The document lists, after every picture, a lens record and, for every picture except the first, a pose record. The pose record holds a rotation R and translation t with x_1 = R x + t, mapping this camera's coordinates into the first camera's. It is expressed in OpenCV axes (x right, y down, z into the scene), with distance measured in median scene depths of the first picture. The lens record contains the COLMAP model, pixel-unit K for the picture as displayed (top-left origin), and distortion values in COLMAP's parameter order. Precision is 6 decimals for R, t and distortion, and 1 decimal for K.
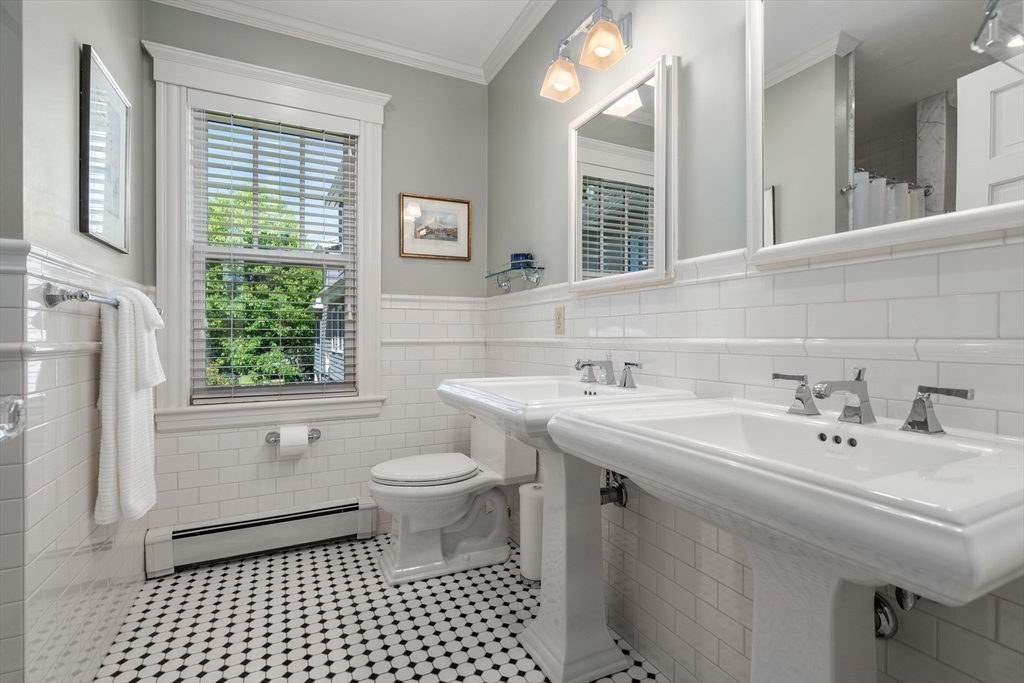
lens RADIAL K [[467.1, 0, 512.0], [0, 467.1, 341.5], [0, 0, 1]] dist [-0.001488, 0.000252]
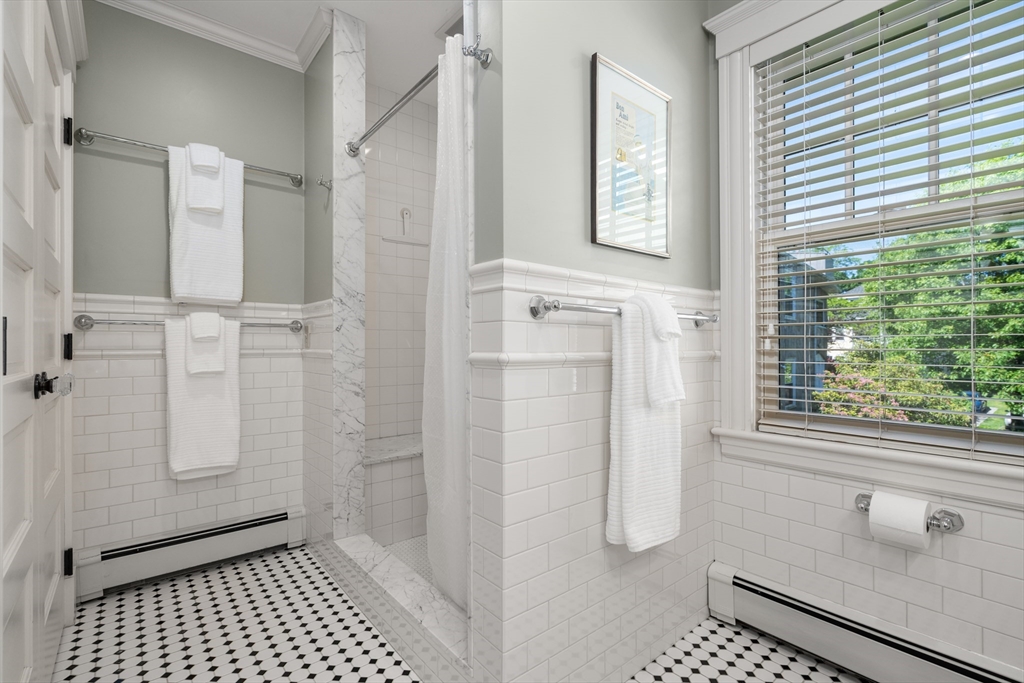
lens RADIAL K [[467.1, 0, 512.0], [0, 467.1, 341.5], [0, 0, 1]] dist [-0.001488, 0.000252]
pose [[0.231460, -0.003213, -0.972839, 0.008948], [-0.013633, 0.999886, -0.006546, -0.009178], [0.972749, 0.014778, 0.231389, 0.415321]]
